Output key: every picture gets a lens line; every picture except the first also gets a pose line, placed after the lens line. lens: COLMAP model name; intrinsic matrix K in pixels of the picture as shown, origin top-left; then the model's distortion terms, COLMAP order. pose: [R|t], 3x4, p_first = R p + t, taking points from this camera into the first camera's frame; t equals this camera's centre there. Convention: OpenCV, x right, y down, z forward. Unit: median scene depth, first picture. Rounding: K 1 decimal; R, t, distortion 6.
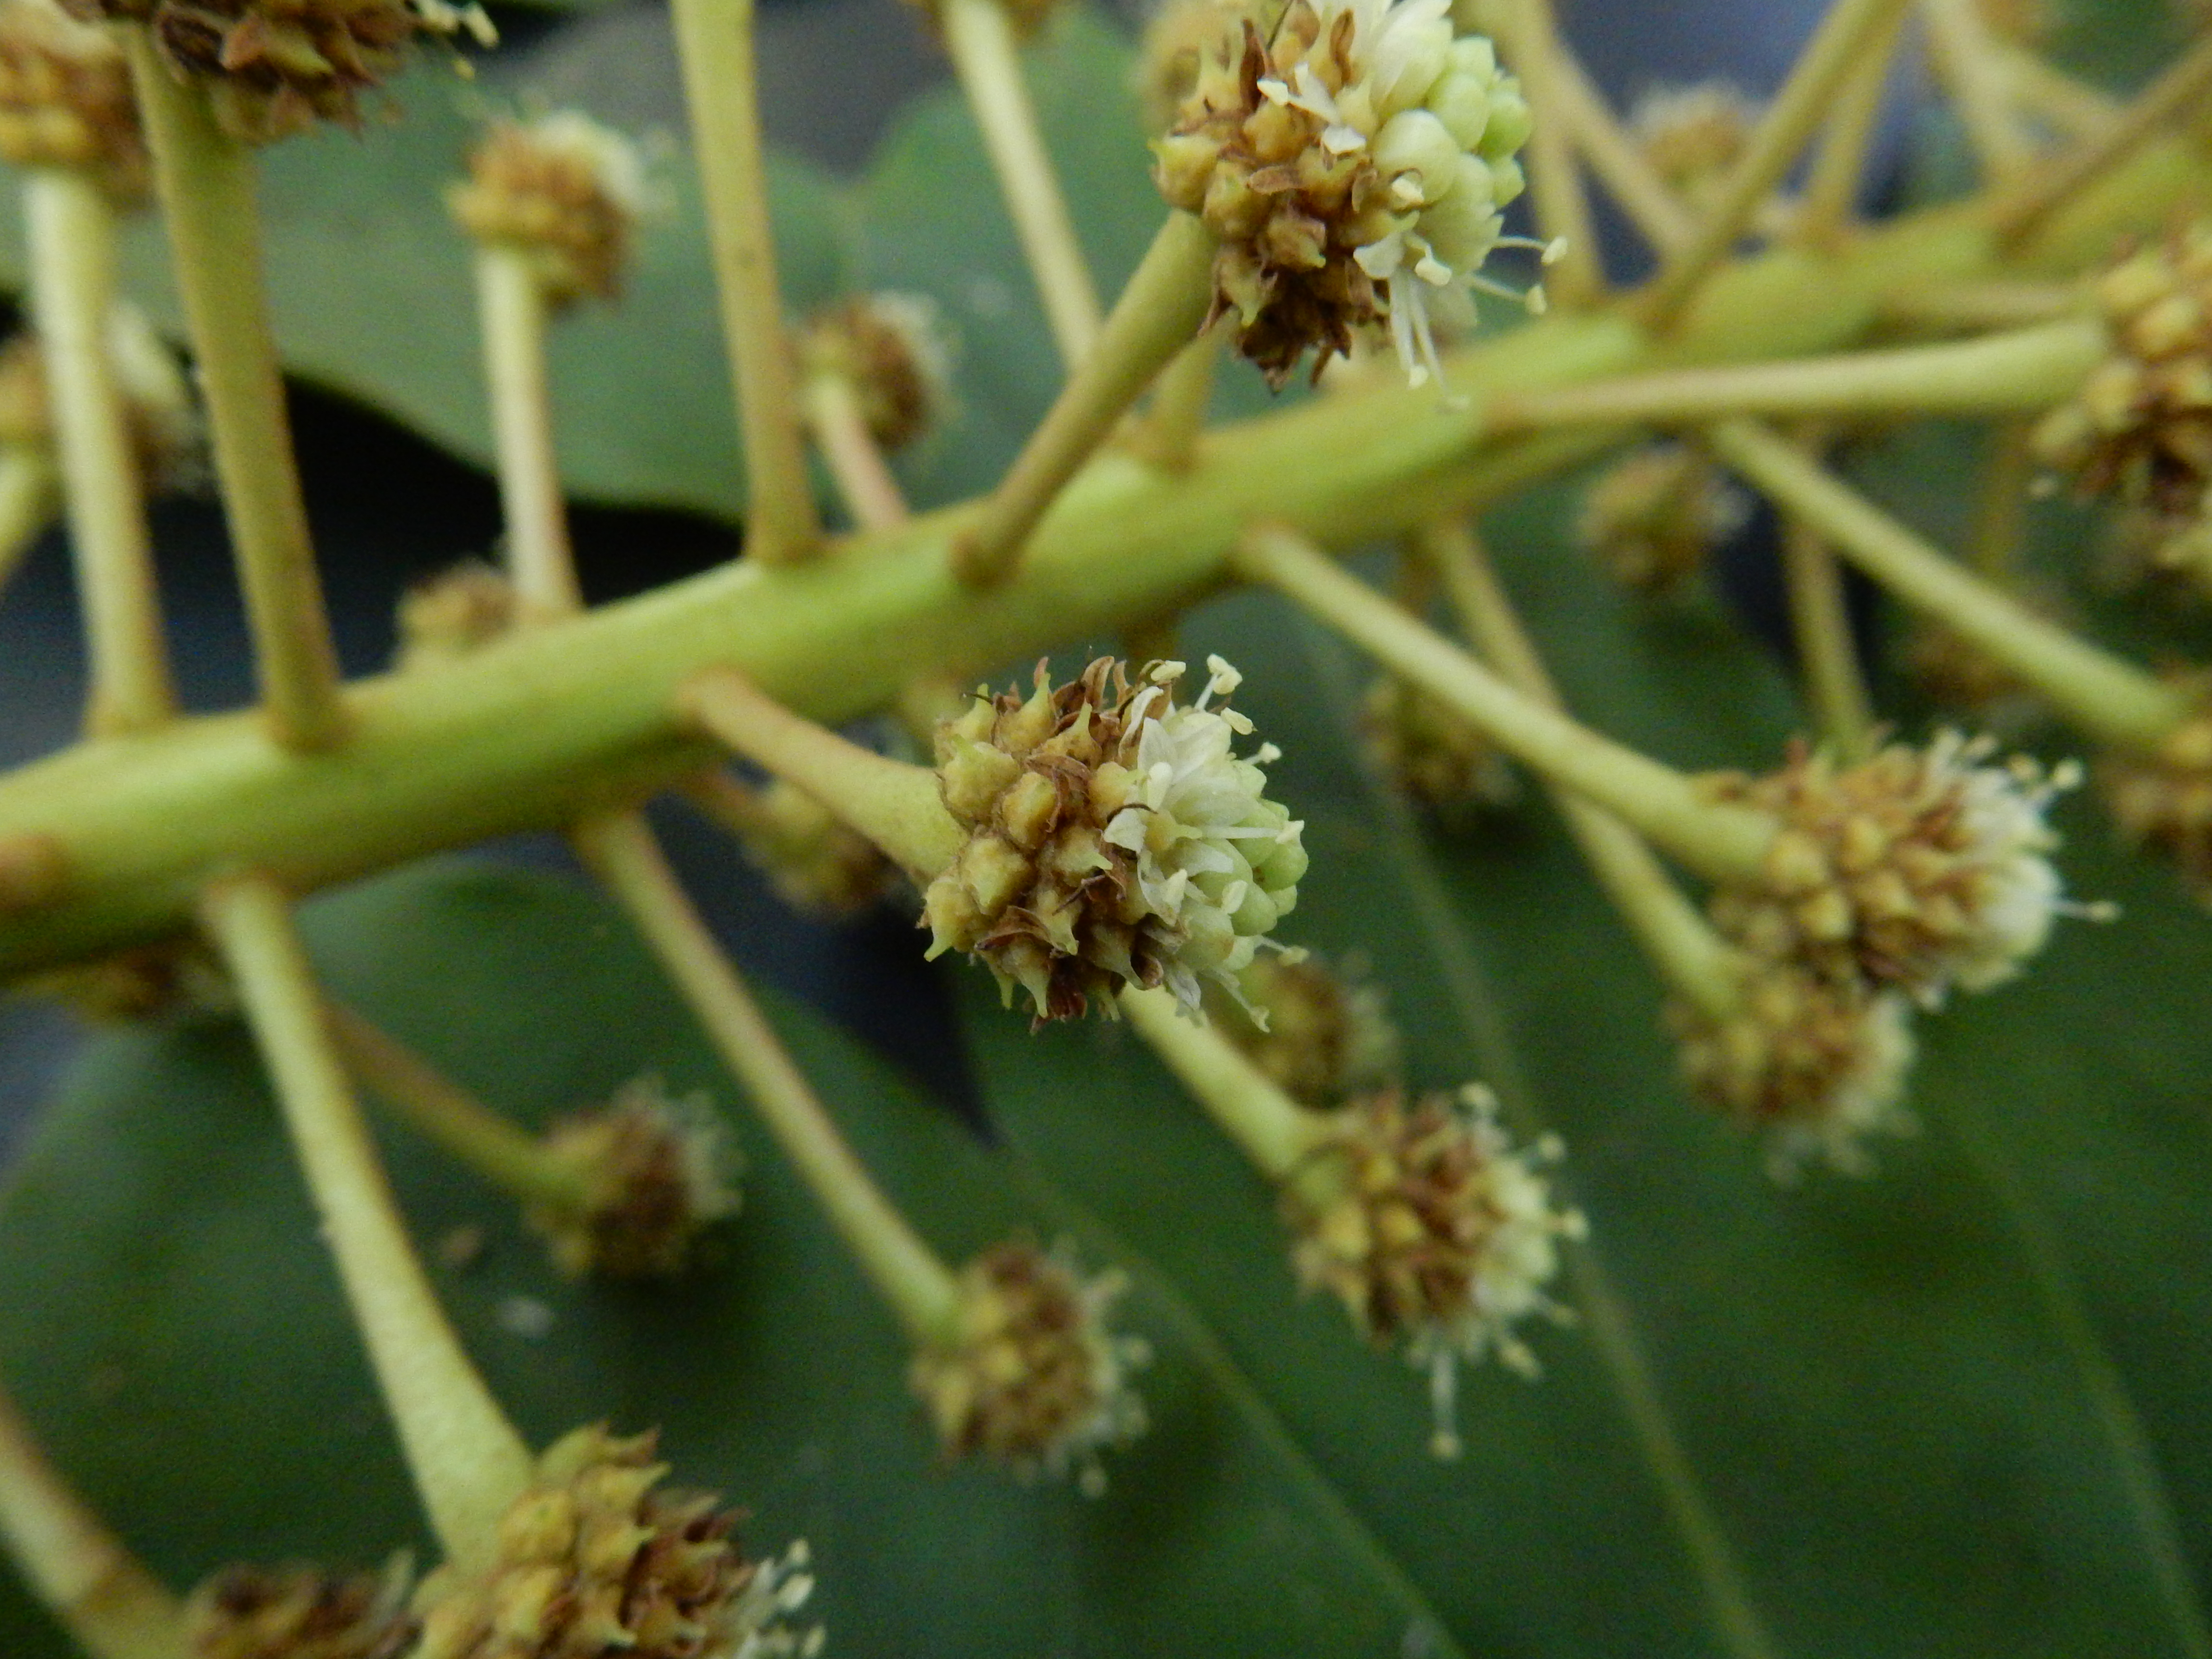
lens RADIAL K [[1624.1, 0, 1106.0], [0, 1624.1, 829.5], [0, 0, 1]] dist [0.006119, -0.002811]
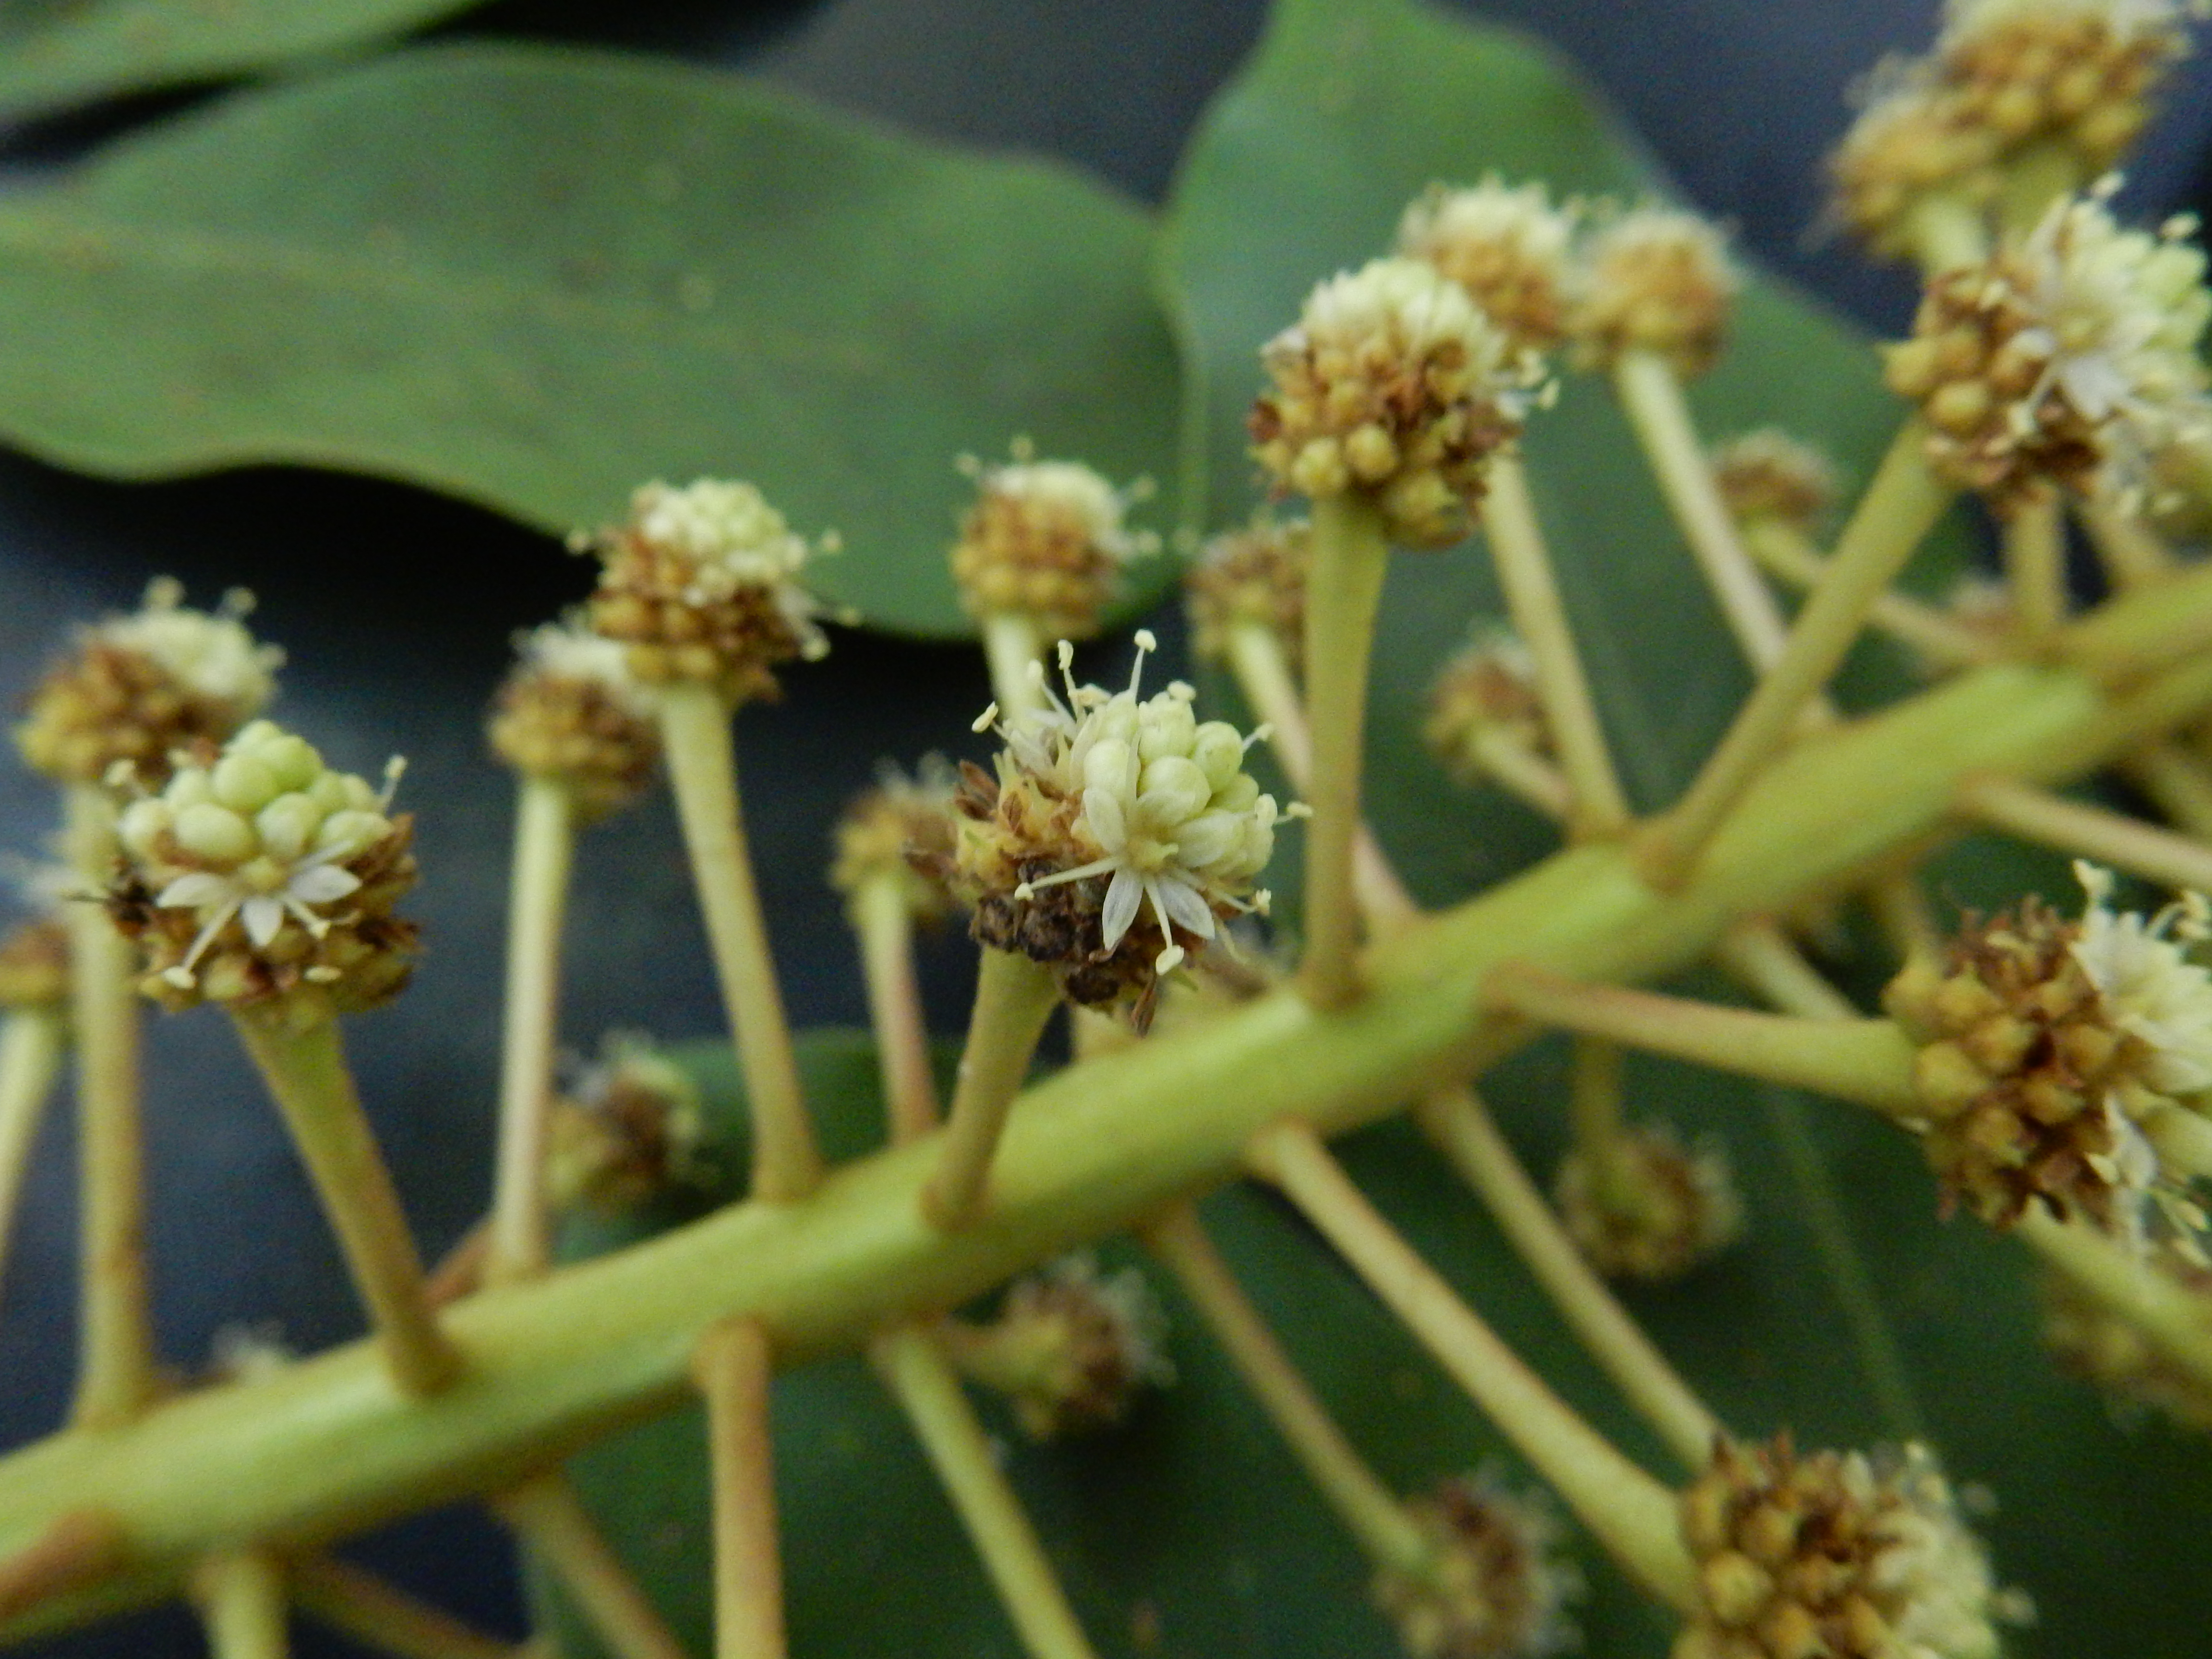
lens RADIAL K [[1639.5, 0, 1107.9], [0, 1639.5, 837.0], [0, 0, 1]] dist [0.000223, -0.002876]
pose [[0.999470, 0.008108, -0.031516, -0.287577], [-0.001071, 0.976138, 0.217149, -0.473833], [0.032525, -0.217000, 0.975630, -0.064692]]
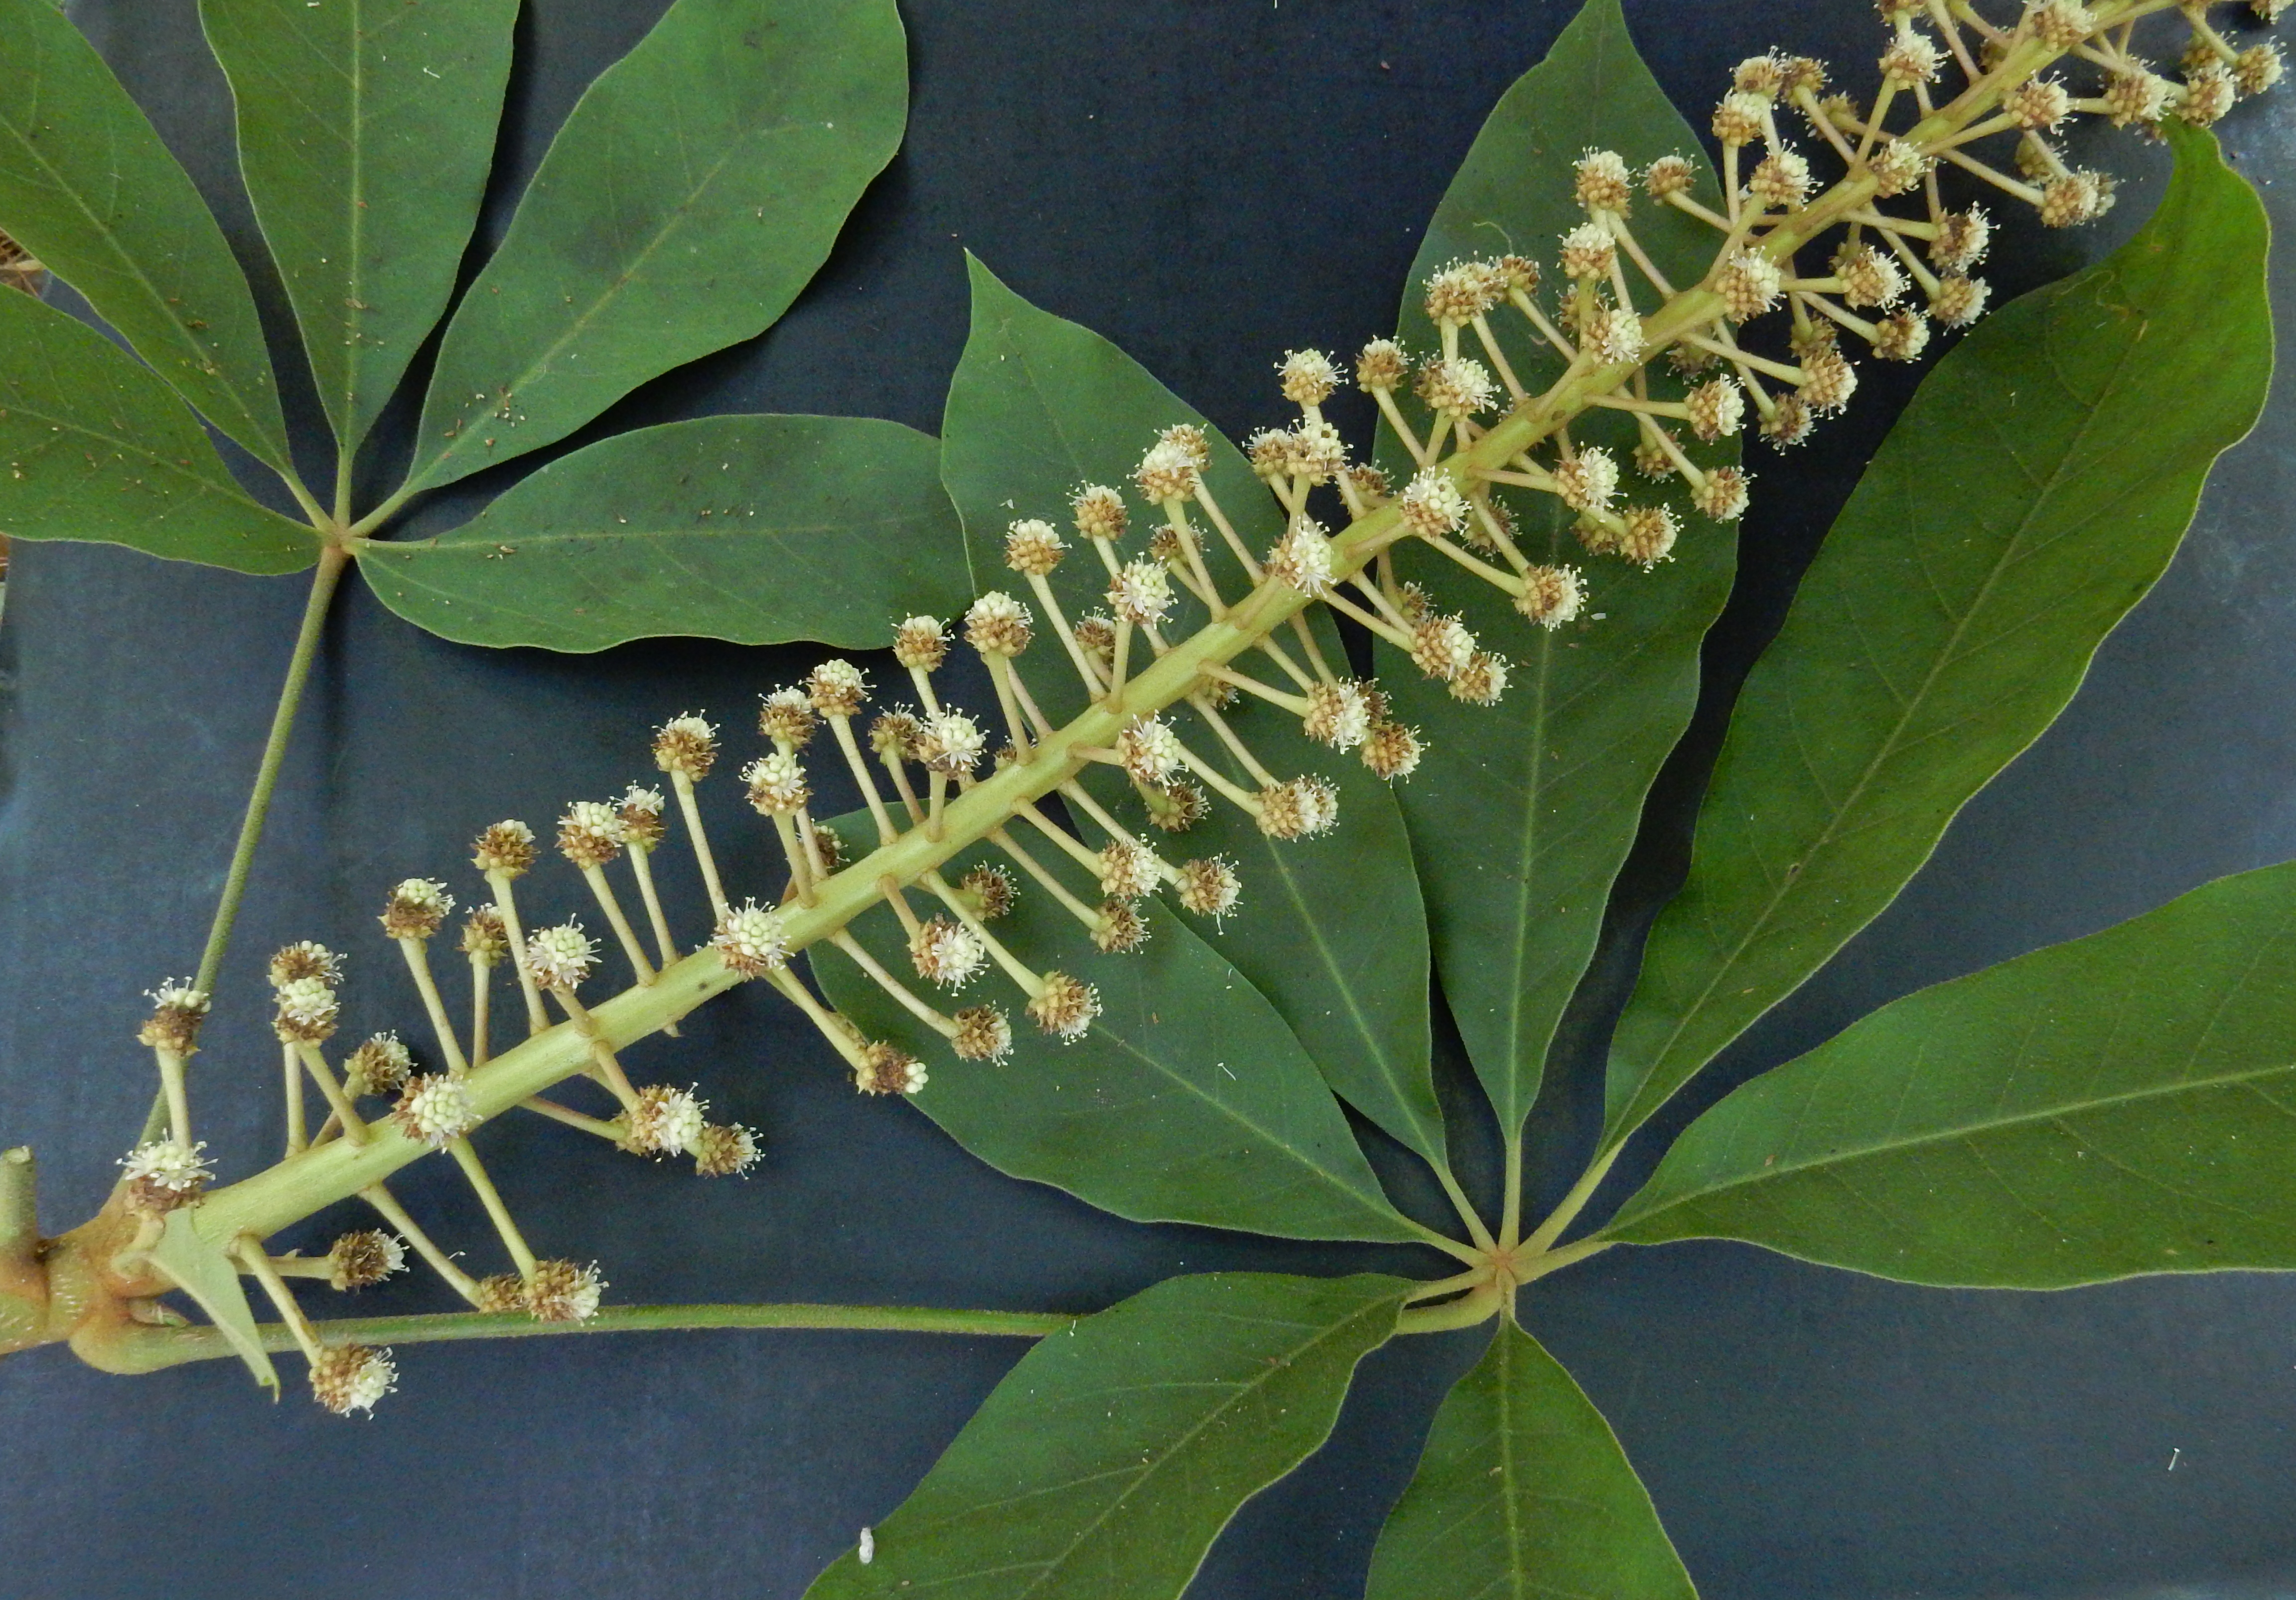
lens RADIAL K [[1667.3, 0, 1148.0], [0, 1667.3, 800.0], [0, 0, 1]] dist [-0.002244, -0.000232]
pose [[0.983023, -0.182548, 0.018510, 0.001138], [0.164496, 0.921490, 0.351848, -1.341447], [-0.081286, -0.342830, 0.935874, -2.624000]]
